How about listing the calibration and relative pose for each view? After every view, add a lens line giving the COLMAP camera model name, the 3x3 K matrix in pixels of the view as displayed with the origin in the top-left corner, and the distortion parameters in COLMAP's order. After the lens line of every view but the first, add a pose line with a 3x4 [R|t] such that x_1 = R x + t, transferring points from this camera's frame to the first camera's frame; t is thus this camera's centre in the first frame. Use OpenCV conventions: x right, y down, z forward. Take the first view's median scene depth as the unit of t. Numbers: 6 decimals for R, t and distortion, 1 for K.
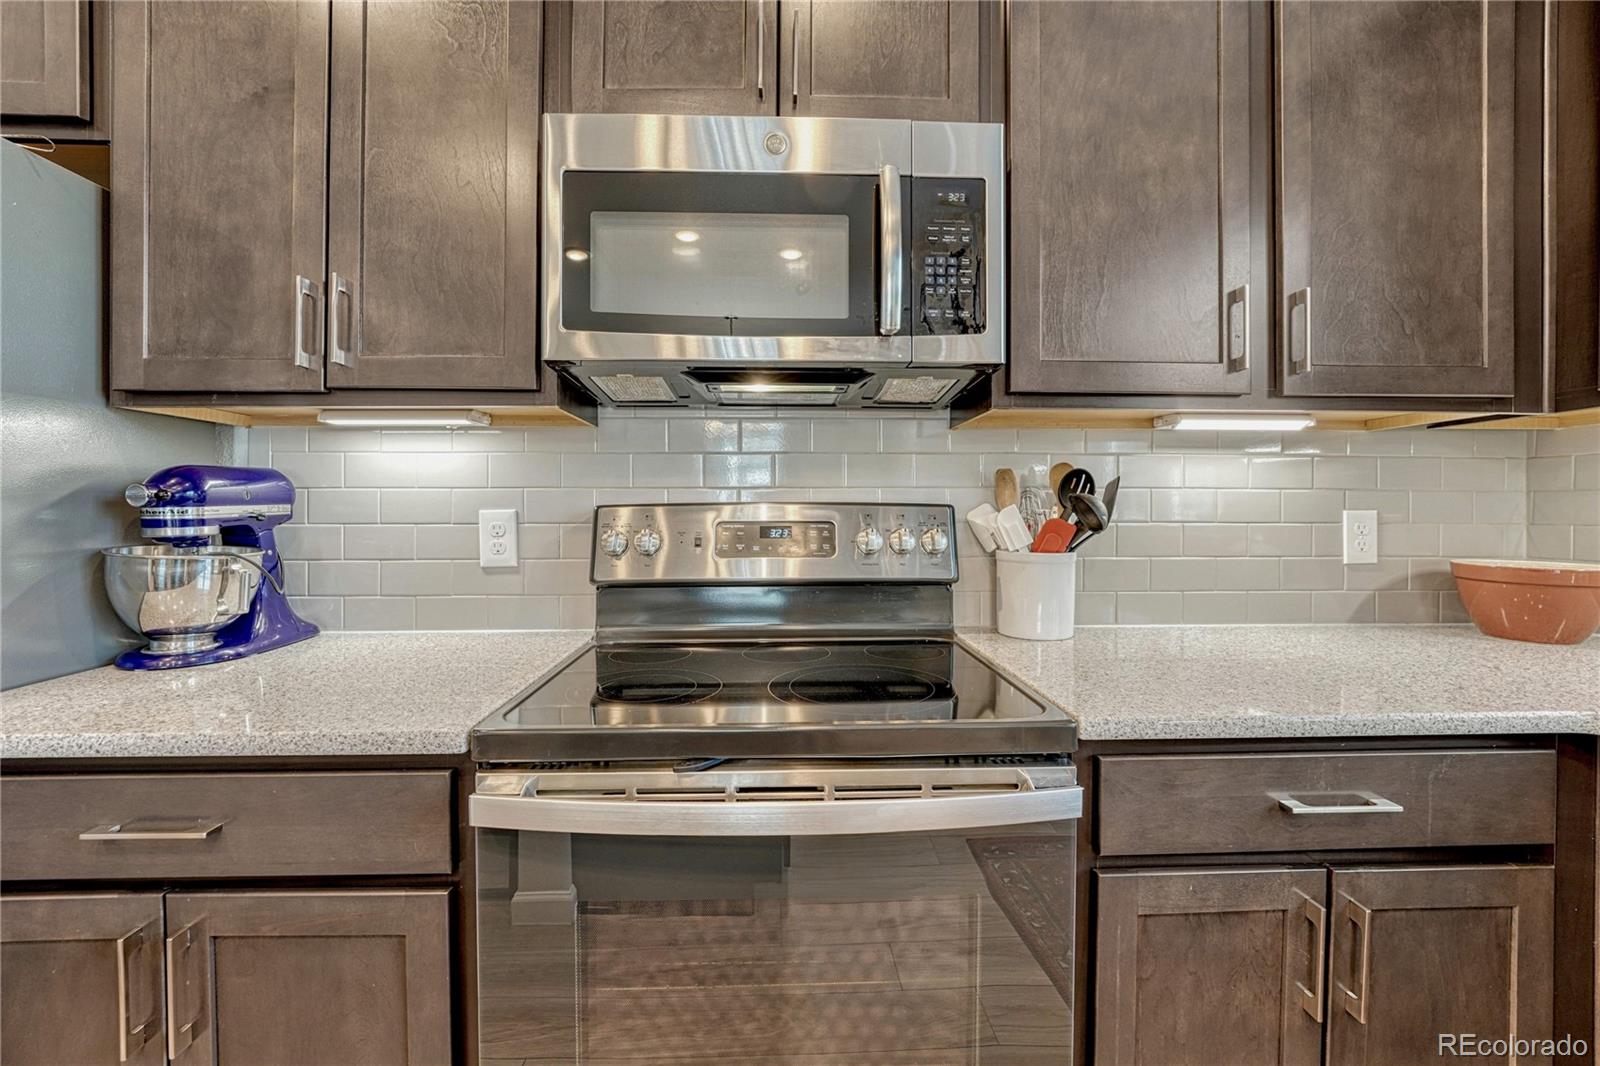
lens RADIAL K [[675.9, 0, 802.3], [0, 675.9, 511.4], [0, 0, 1]] dist [-0.006531, 0.000744]
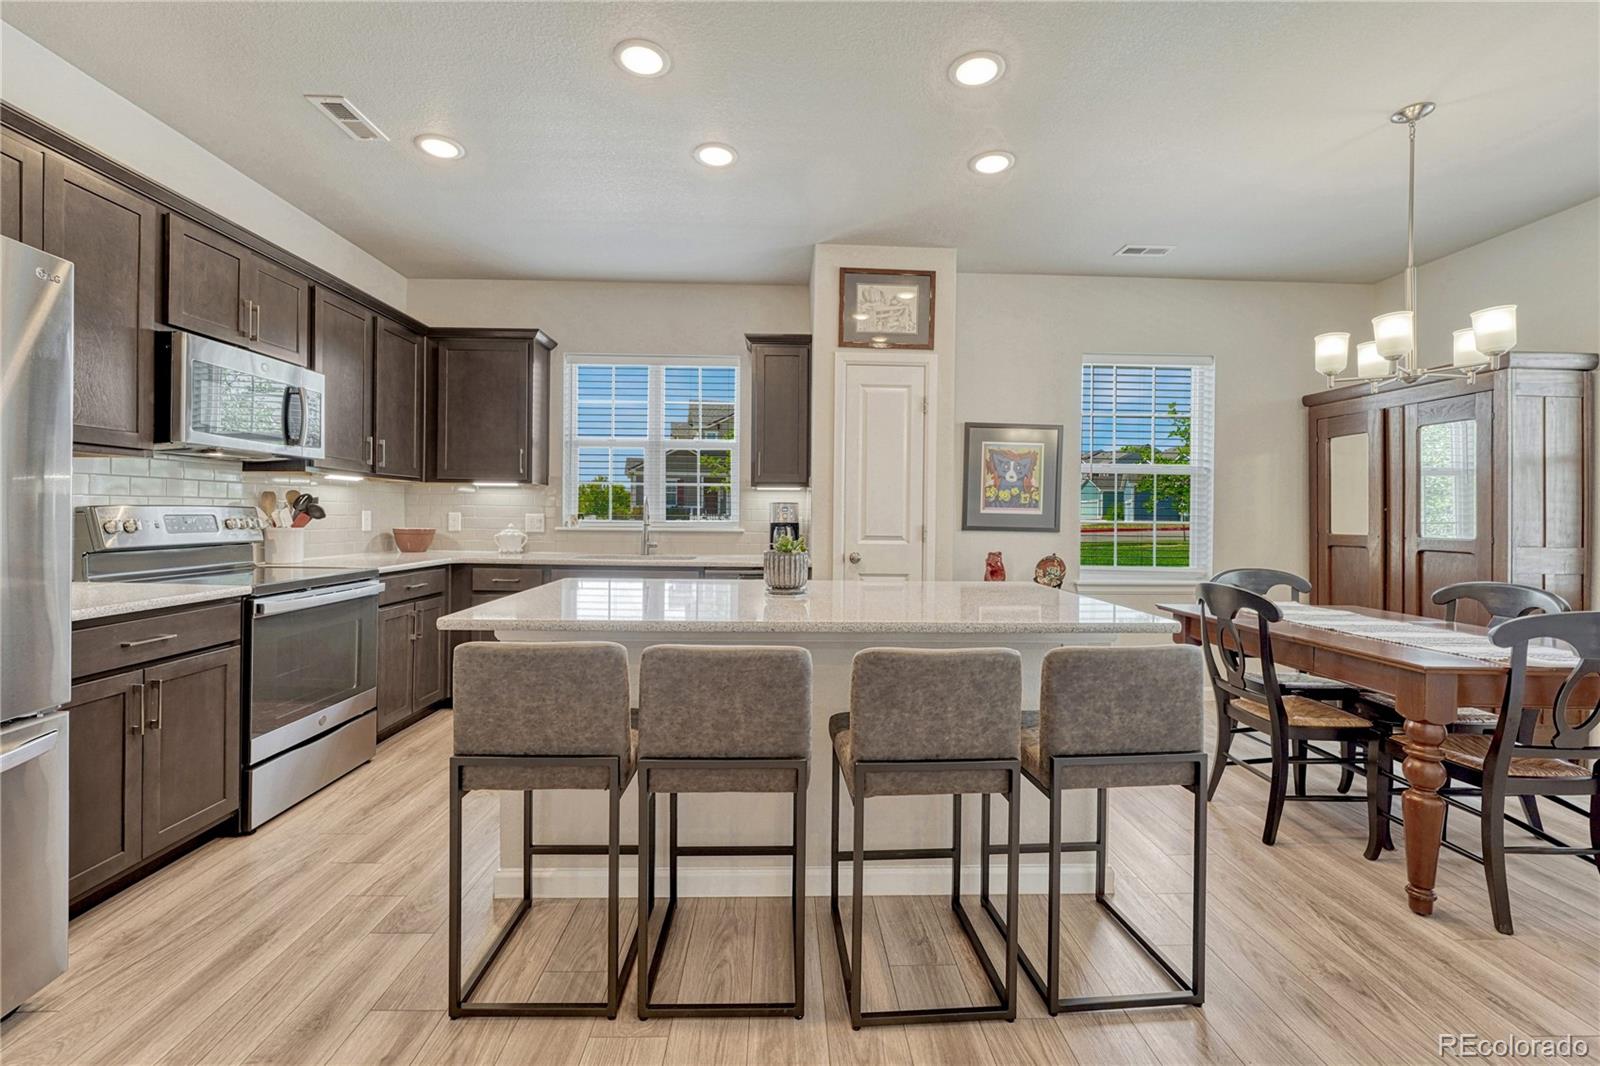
lens RADIAL K [[665.9, 0, 795.8], [0, 665.9, 519.3], [0, 0, 1]] dist [-0.006808, -0.000011]
pose [[0.013470, -0.007222, 0.999883, -2.257122], [-0.006353, 0.999953, 0.007308, 0.001895], [-0.999889, -0.006451, 0.013424, -0.941756]]
